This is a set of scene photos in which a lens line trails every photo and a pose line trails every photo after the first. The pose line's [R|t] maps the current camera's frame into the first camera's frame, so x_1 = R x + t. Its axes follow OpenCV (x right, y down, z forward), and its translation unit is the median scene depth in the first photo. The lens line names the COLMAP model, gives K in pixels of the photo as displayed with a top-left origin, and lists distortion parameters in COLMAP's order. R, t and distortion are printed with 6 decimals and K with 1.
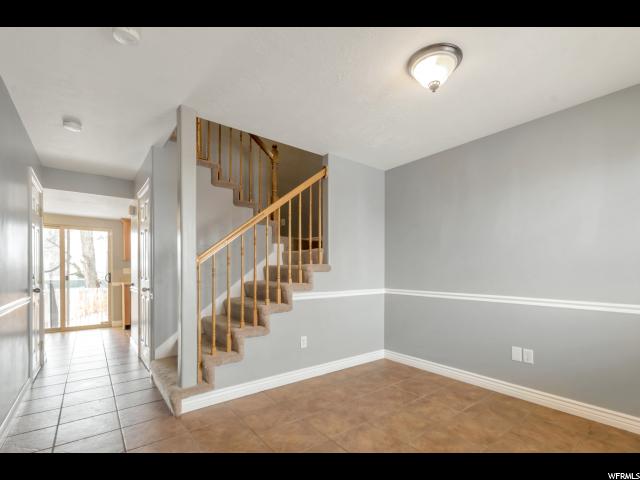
lens RADIAL K [[295.4, 0, 331.2], [0, 295.4, 273.8], [0, 0, 1]] dist [0.004359, 0.000542]
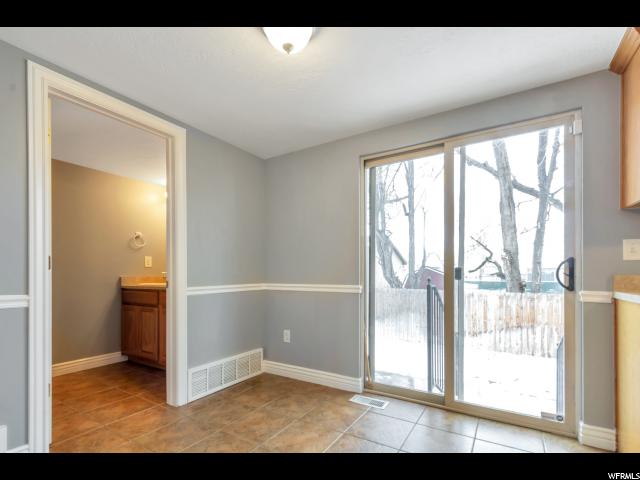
lens RADIAL K [[295.4, 0, 331.2], [0, 295.4, 273.8], [0, 0, 1]] dist [0.004359, 0.000542]
pose [[0.332281, -0.001718, -0.943179, -0.280295], [-0.006744, 0.999968, -0.004198, 0.008145], [0.943157, 0.007756, 0.332258, 0.344748]]
